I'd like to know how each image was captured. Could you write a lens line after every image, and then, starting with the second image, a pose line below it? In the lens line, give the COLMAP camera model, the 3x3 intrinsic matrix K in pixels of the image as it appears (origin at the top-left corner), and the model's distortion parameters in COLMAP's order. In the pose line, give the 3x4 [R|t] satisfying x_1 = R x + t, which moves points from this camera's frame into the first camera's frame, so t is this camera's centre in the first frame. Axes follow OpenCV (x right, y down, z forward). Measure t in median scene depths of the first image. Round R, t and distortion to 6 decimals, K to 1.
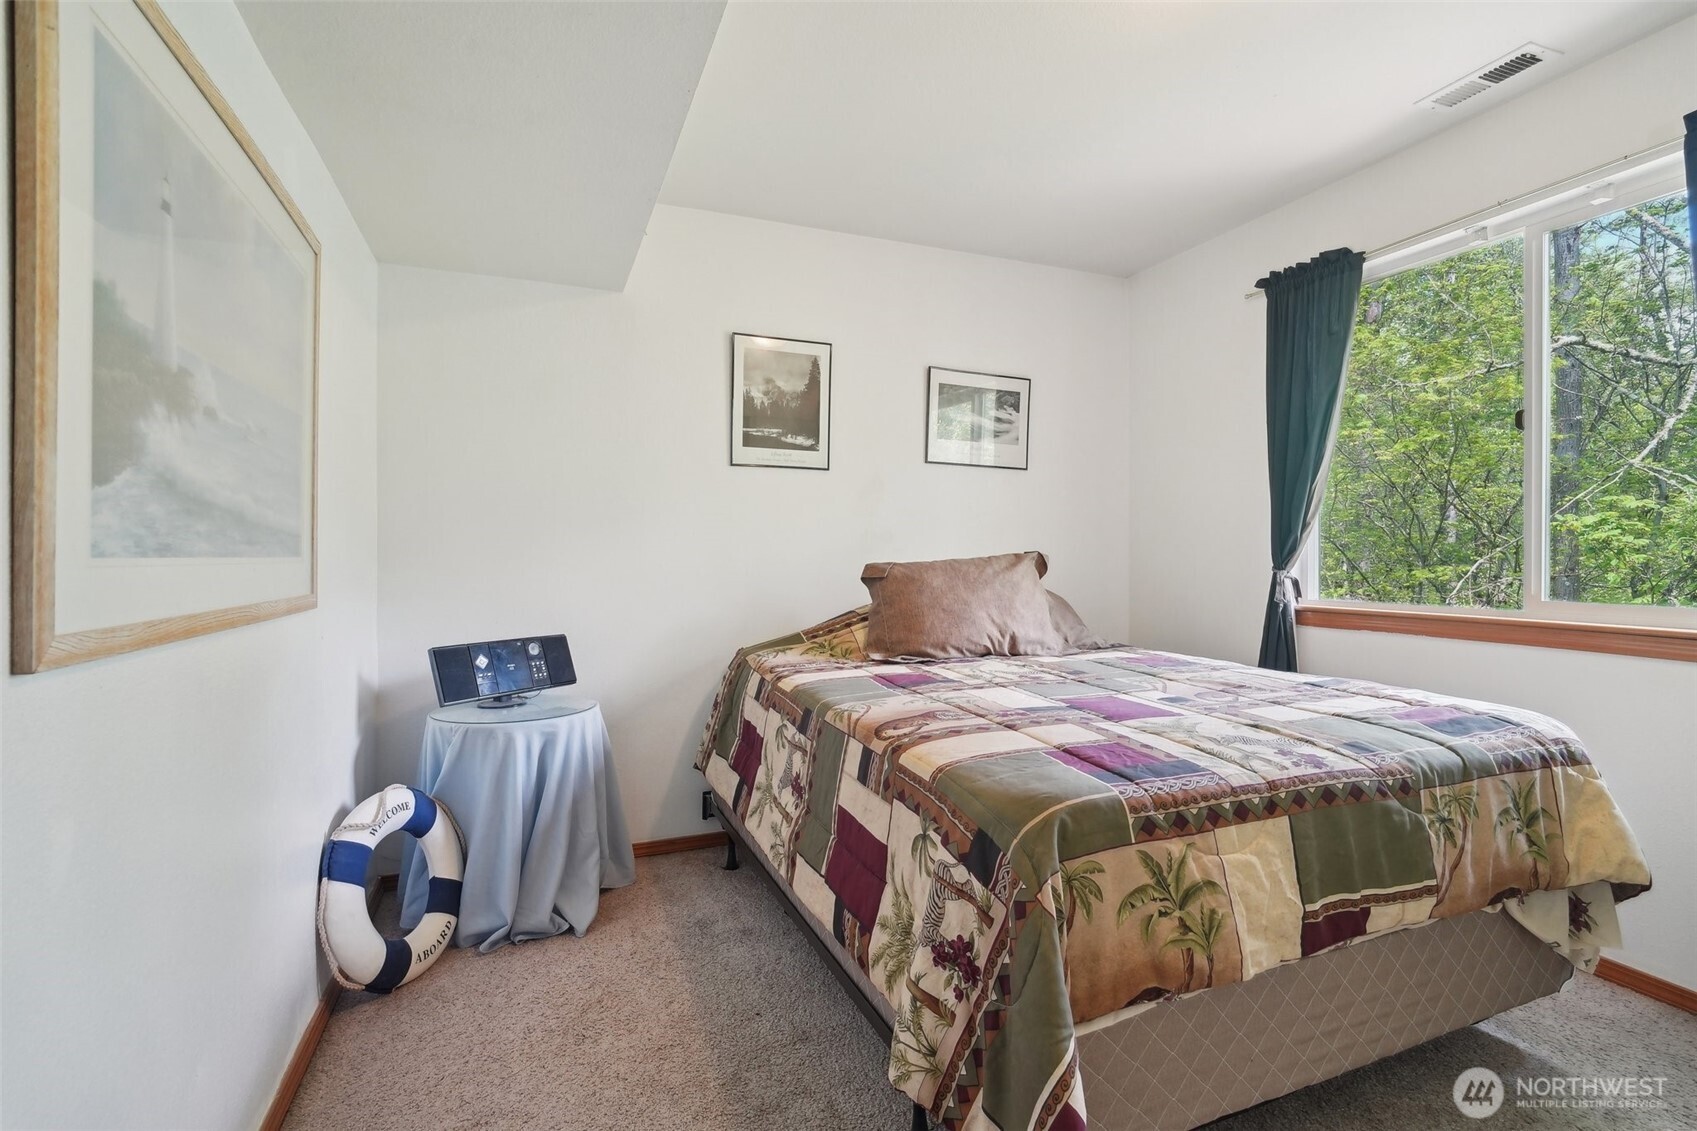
lens RADIAL K [[801.3, 0, 854.0], [0, 801.3, 559.6], [0, 0, 1]] dist [-0.022784, 0.012674]
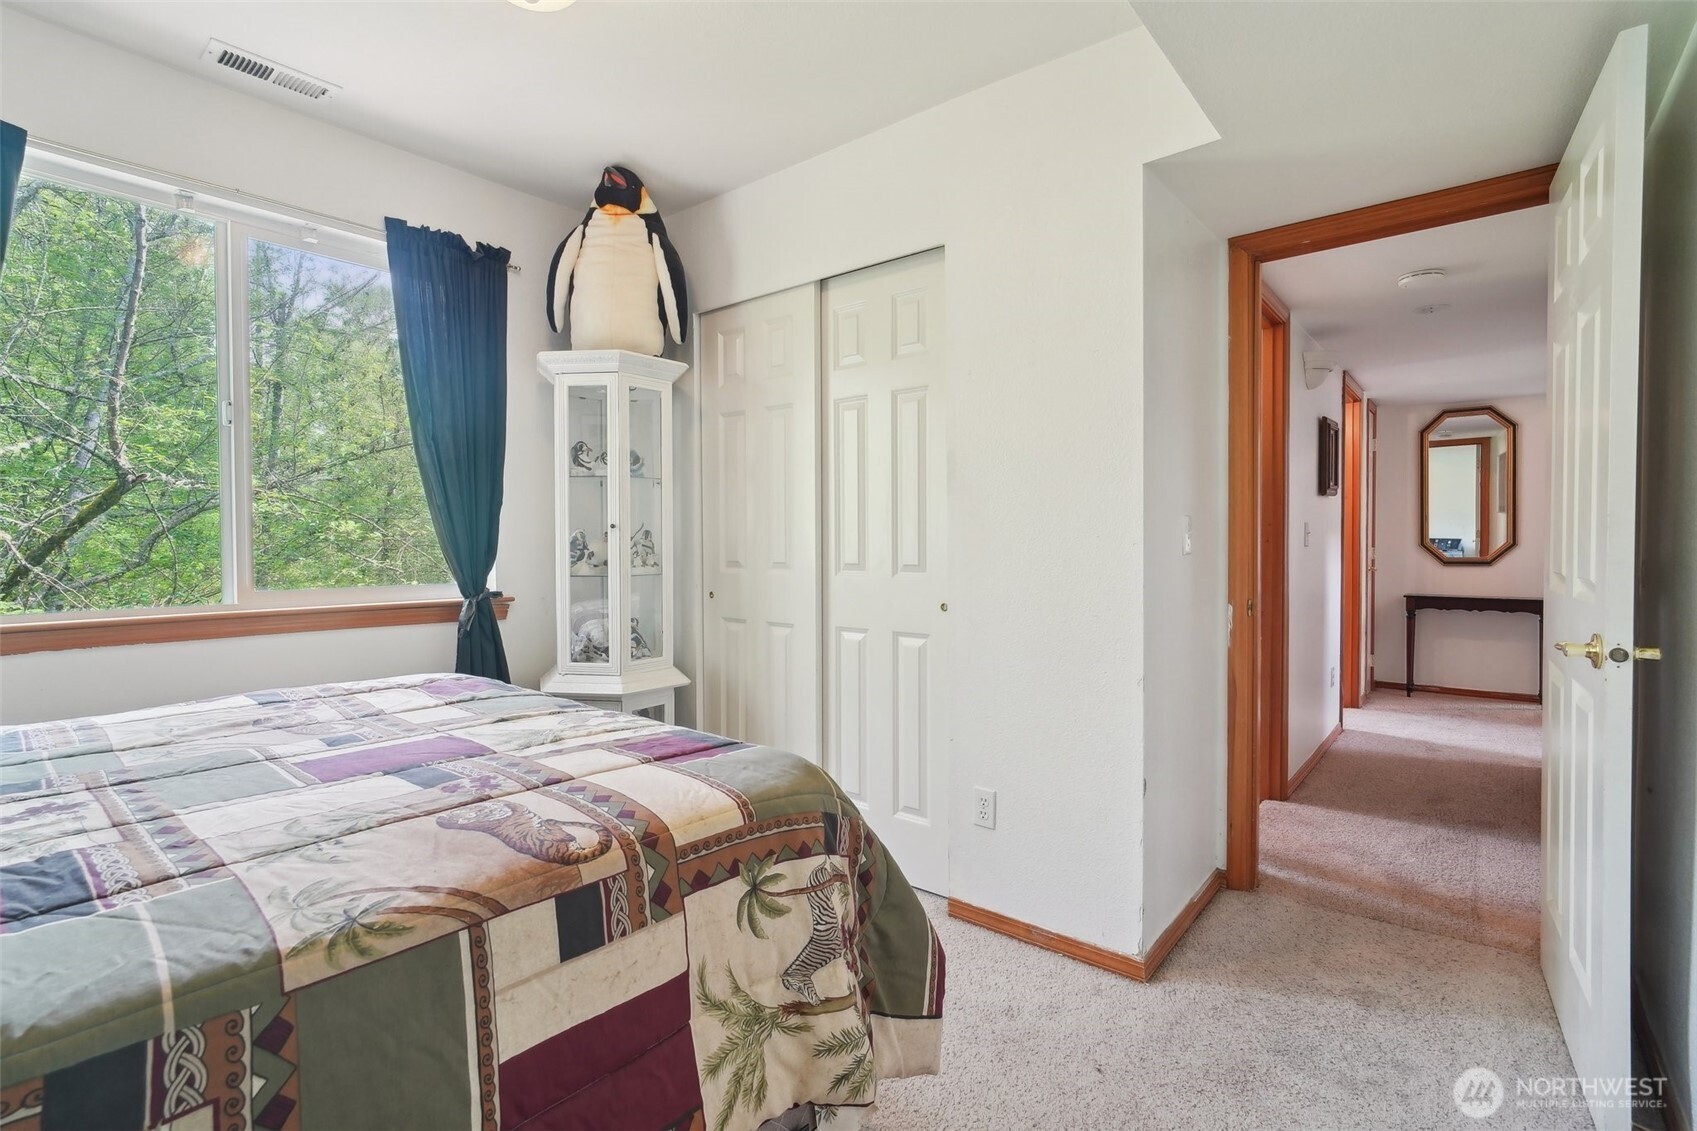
lens RADIAL K [[801.3, 0, 854.0], [0, 801.3, 559.6], [0, 0, 1]] dist [-0.022784, 0.012674]
pose [[-0.480501, -0.021497, 0.876731, -0.458613], [0.002446, 0.999663, 0.025852, -0.014989], [-0.876991, 0.014567, -0.480287, 0.860260]]
